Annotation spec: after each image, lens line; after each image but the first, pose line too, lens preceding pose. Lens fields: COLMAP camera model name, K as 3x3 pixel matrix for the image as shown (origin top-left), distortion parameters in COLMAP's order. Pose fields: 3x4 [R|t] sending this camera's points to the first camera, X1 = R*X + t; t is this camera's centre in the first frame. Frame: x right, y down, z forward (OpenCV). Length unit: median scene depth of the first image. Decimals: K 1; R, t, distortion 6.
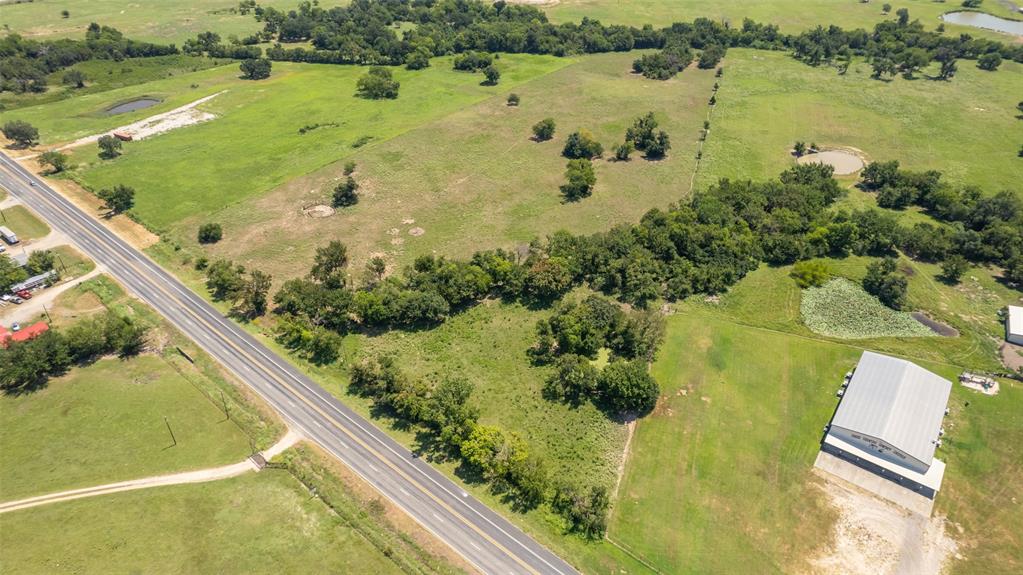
lens RADIAL K [[653.0, 0, 513.7], [0, 653.0, 292.9], [0, 0, 1]] dist [-0.077263, 0.068649]
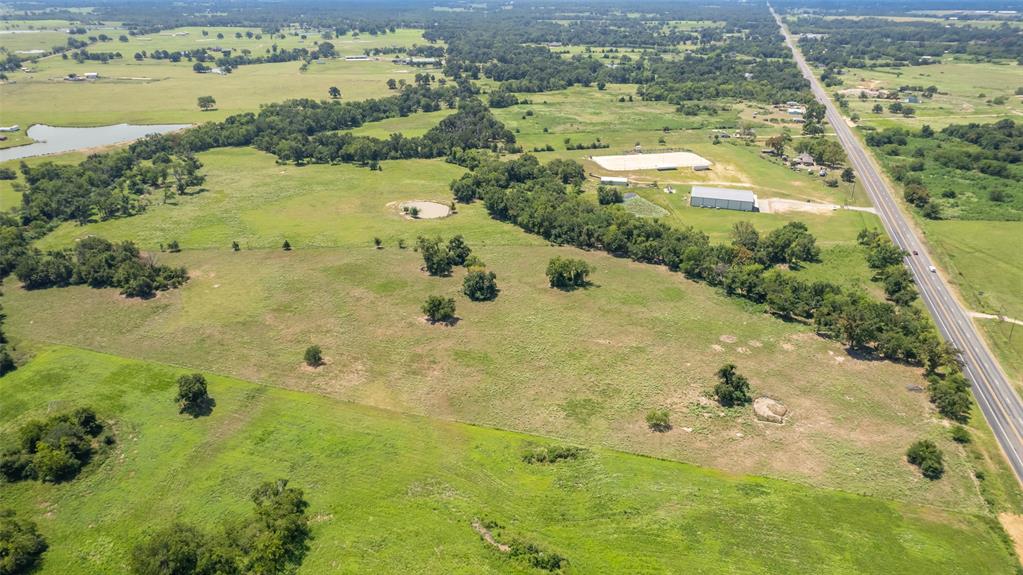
lens RADIAL K [[653.0, 0, 513.7], [0, 653.0, 292.9], [0, 0, 1]] dist [-0.077263, 0.068649]
pose [[-0.352835, -0.403991, 0.843978, -0.665184], [0.542897, 0.646249, 0.536307, -0.669673], [-0.762083, 0.647421, -0.008694, 0.984987]]
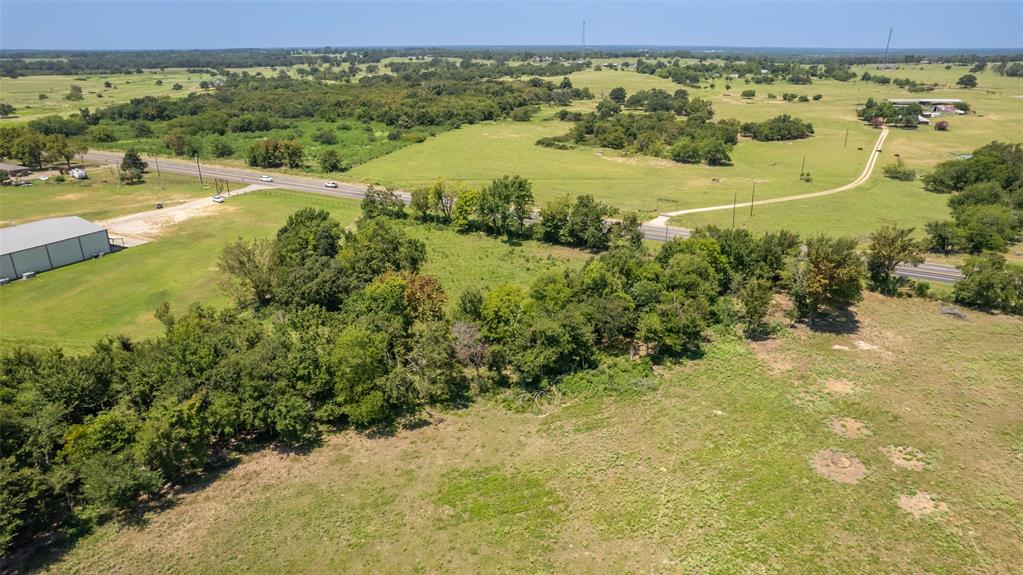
lens RADIAL K [[653.0, 0, 513.7], [0, 653.0, 292.9], [0, 0, 1]] dist [-0.077263, 0.068649]
pose [[-0.983605, 0.068967, -0.166629, 0.036347], [-0.101463, 0.552229, 0.827495, -0.303836], [0.149087, 0.830835, -0.536177, 0.875494]]
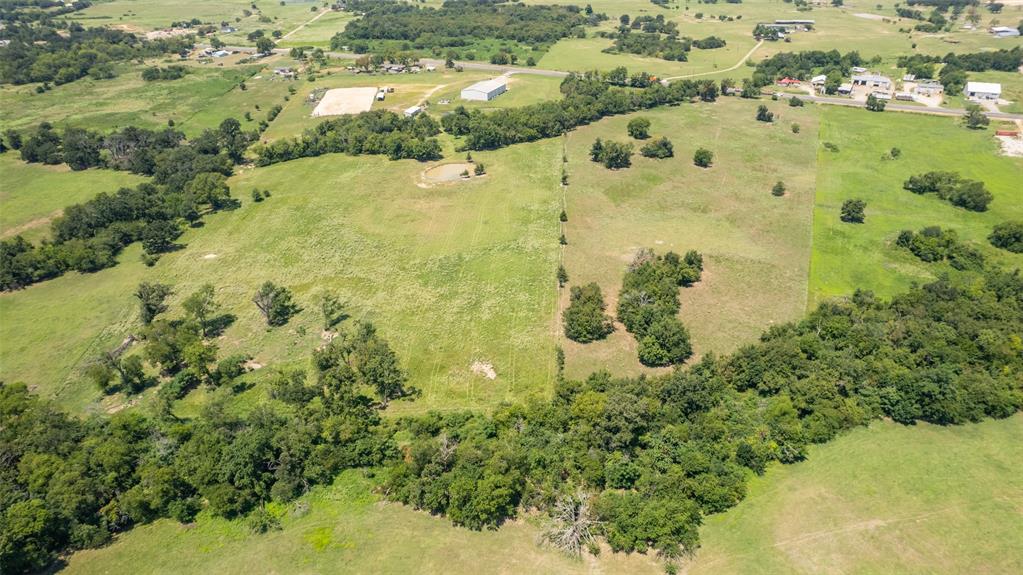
lens RADIAL K [[653.0, 0, 513.7], [0, 653.0, 292.9], [0, 0, 1]] dist [-0.077263, 0.068649]
pose [[-0.969069, 0.130282, -0.209600, 0.656482], [-0.136956, 0.422621, 0.895899, -1.163117], [0.205301, 0.896894, -0.391706, 1.665618]]
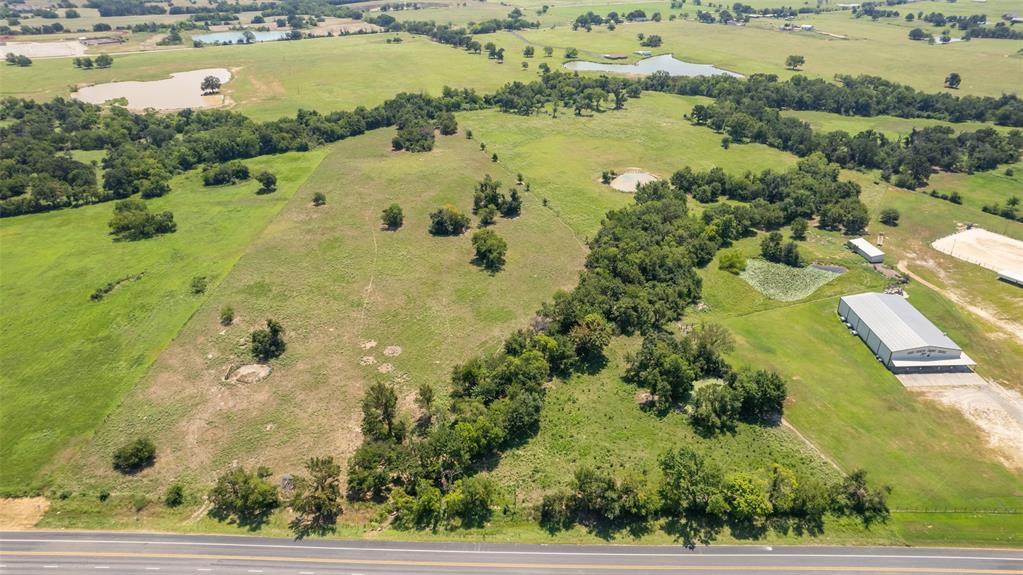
lens RADIAL K [[653.0, 0, 513.7], [0, 653.0, 292.9], [0, 0, 1]] dist [-0.077263, 0.068649]
pose [[0.785825, -0.298066, 0.541882, -0.377596], [0.361849, 0.932159, -0.012004, -0.080207], [-0.501542, 0.205513, 0.840369, 0.158584]]
